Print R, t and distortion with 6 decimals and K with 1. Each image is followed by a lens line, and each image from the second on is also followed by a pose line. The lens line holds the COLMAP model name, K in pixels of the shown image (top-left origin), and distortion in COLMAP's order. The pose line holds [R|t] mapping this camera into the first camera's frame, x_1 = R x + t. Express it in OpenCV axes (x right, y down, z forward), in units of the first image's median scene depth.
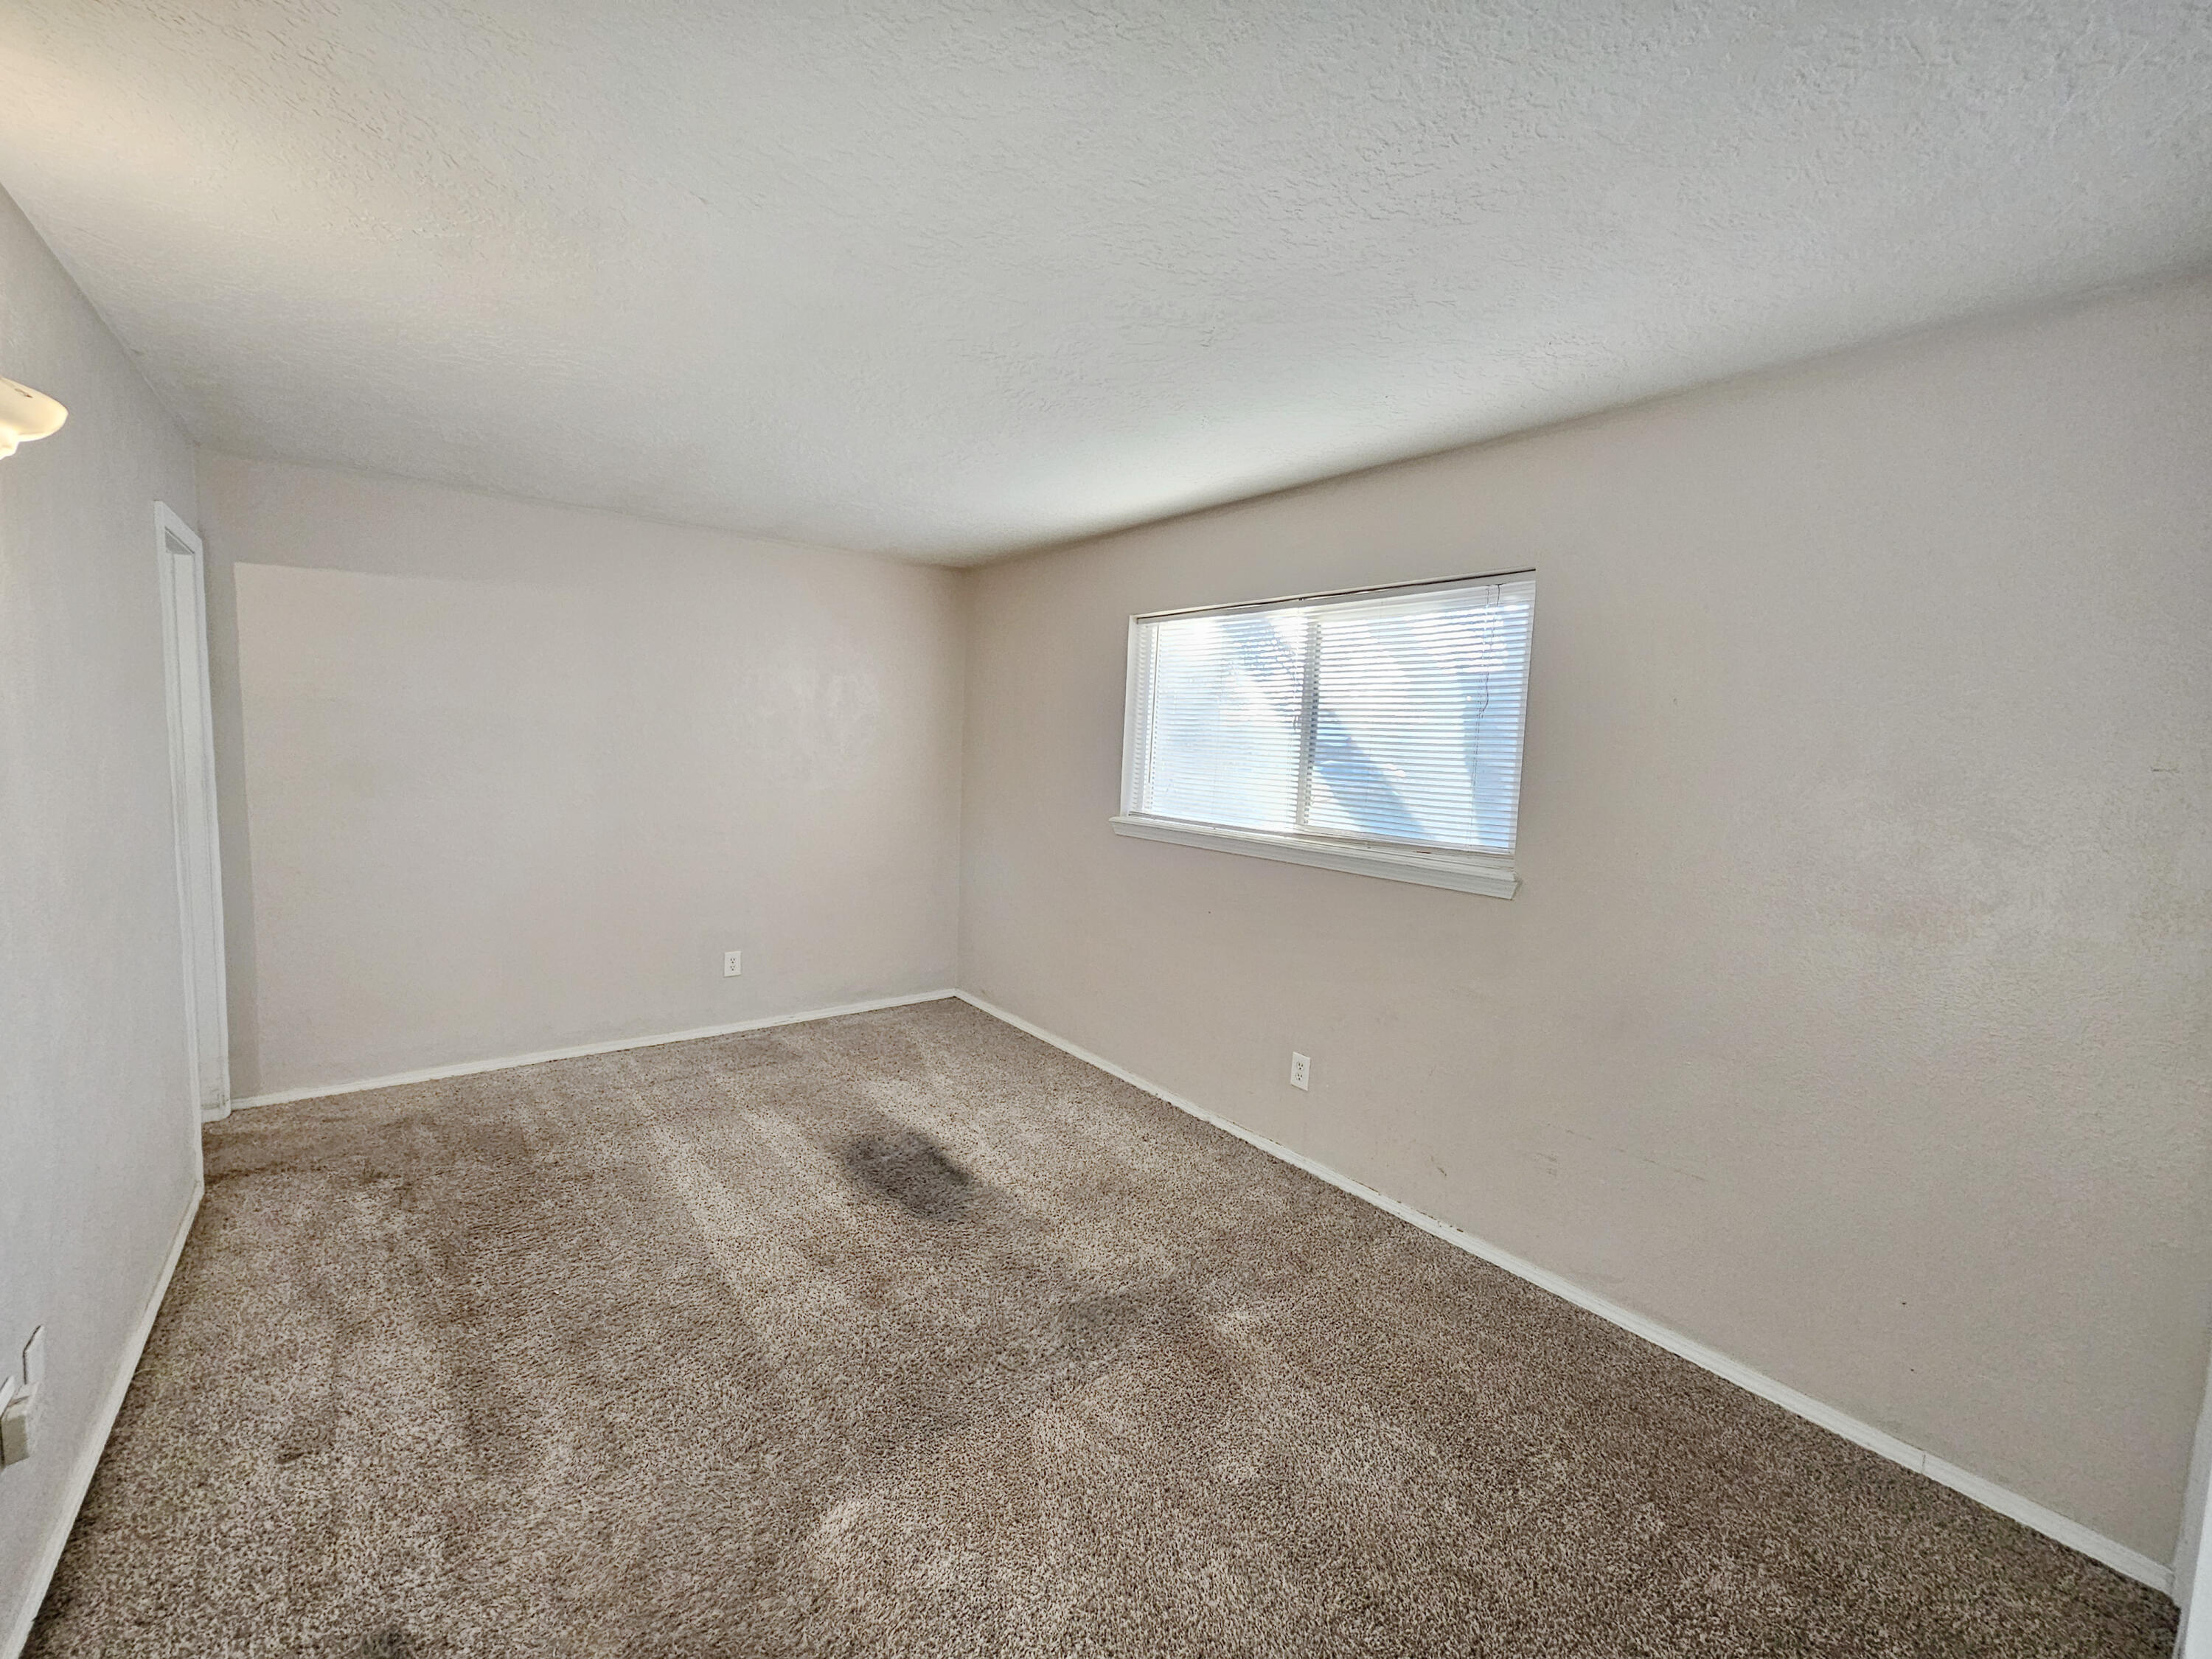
lens RADIAL K [[908.3, 0, 1100.0], [0, 908.3, 825.1], [0, 0, 1]] dist [-0.001074, 0.000599]
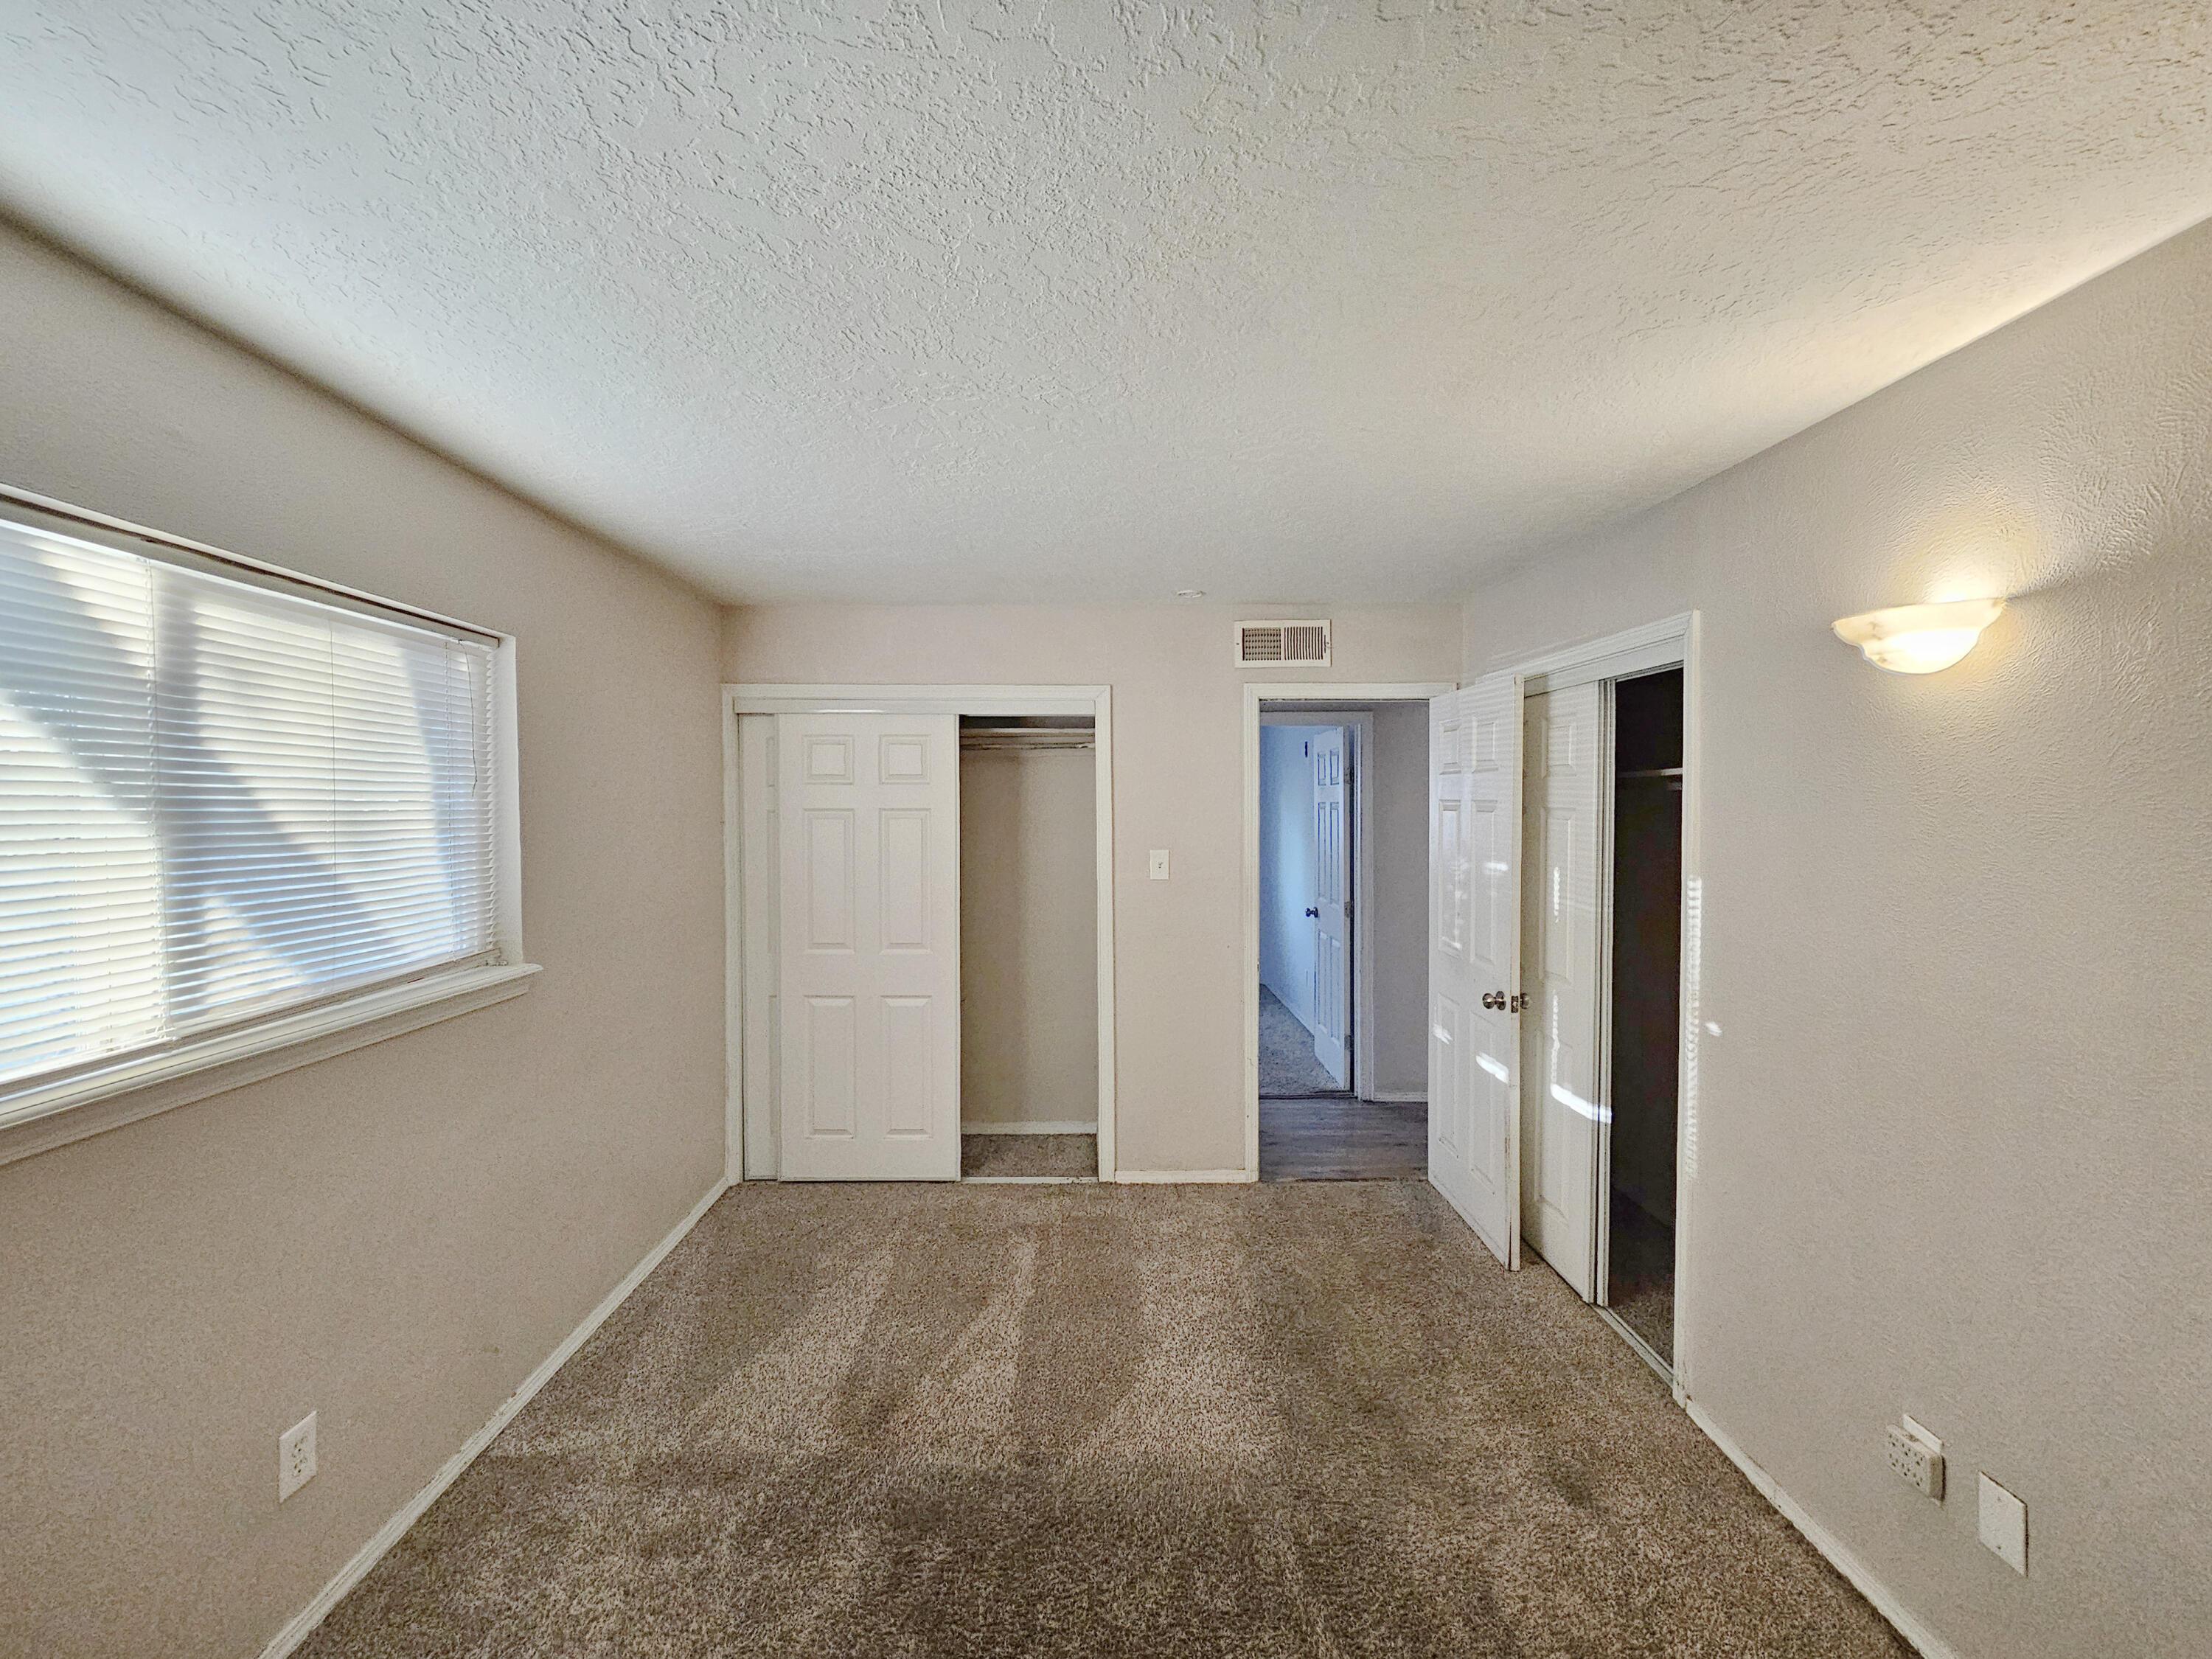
lens RADIAL K [[917.5, 0, 1091.5], [0, 917.5, 822.8], [0, 0, 1]] dist [-0.001734, 0.000754]
pose [[-0.787418, -0.045815, 0.614715, -0.456251], [0.029442, 0.993301, 0.111745, -0.144897], [-0.615716, 0.106088, -0.780794, 1.093226]]
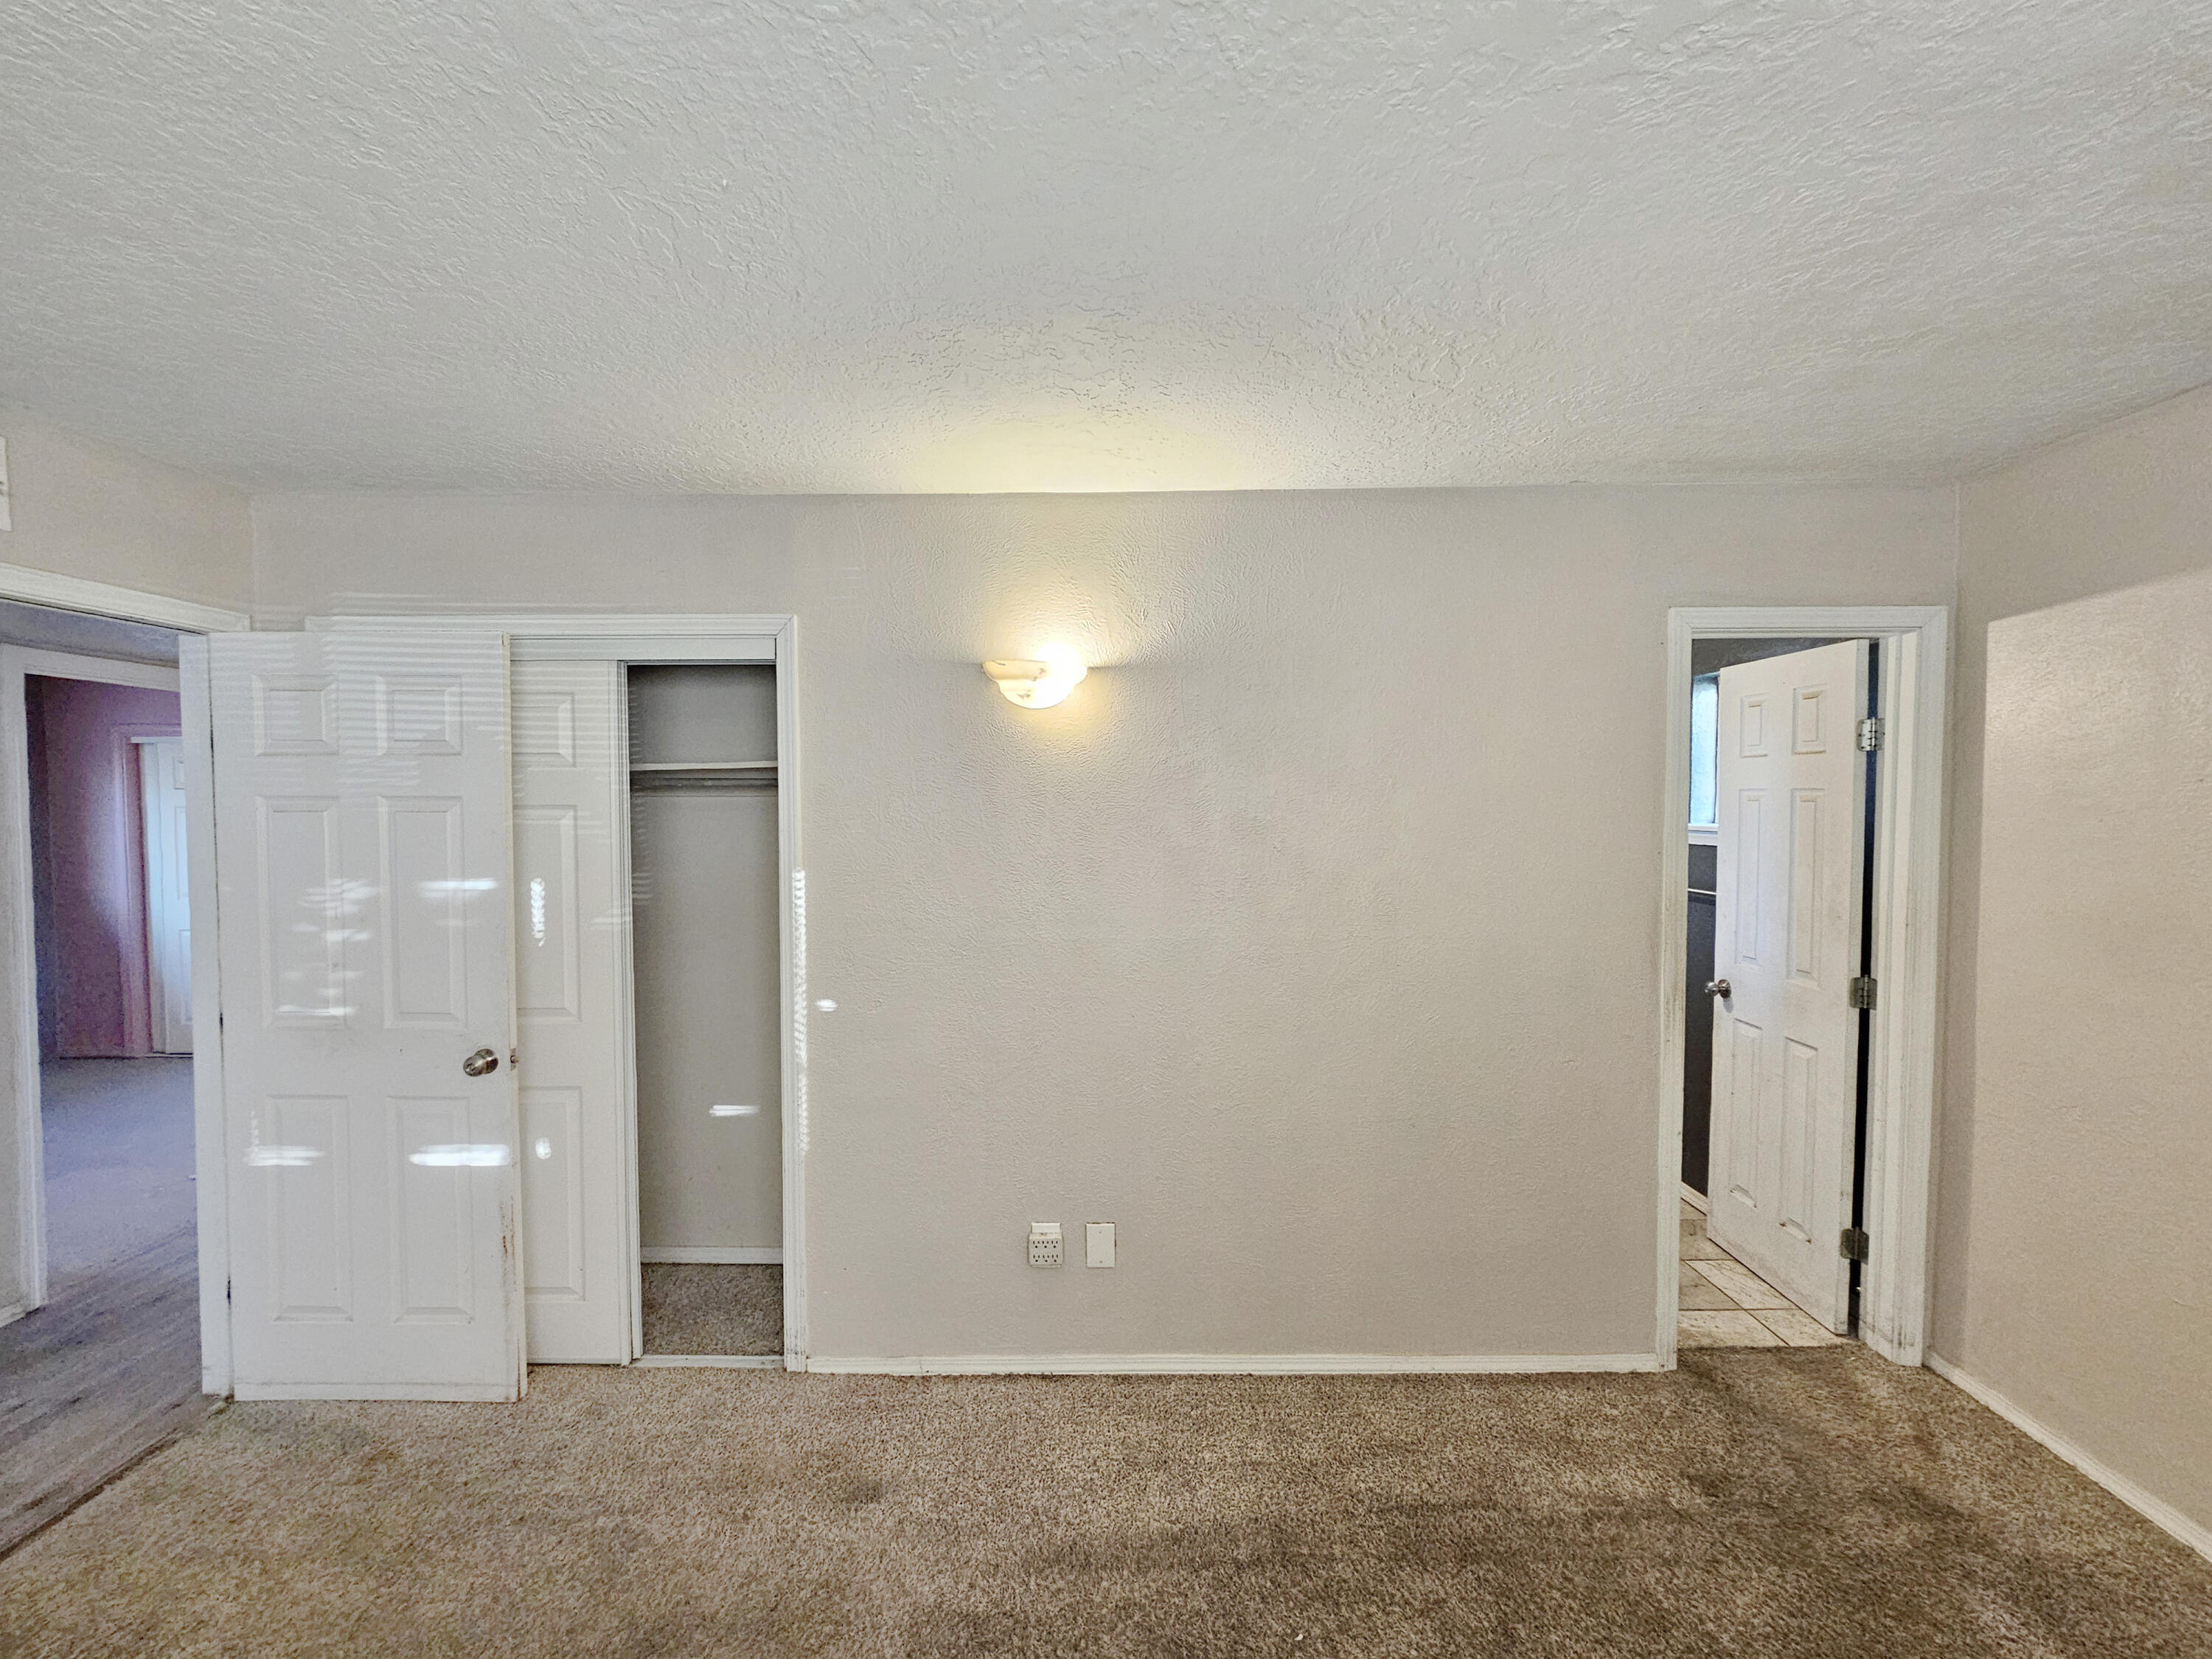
lens RADIAL K [[928.1, 0, 1102.3], [0, 928.1, 826.4], [0, 0, 1]] dist [-0.002548, 0.000540]
pose [[-0.621694, -0.008004, -0.783220, 0.056639], [-0.086802, 0.994492, 0.058738, -0.110169], [0.778436, 0.104502, -0.618964, 0.912825]]
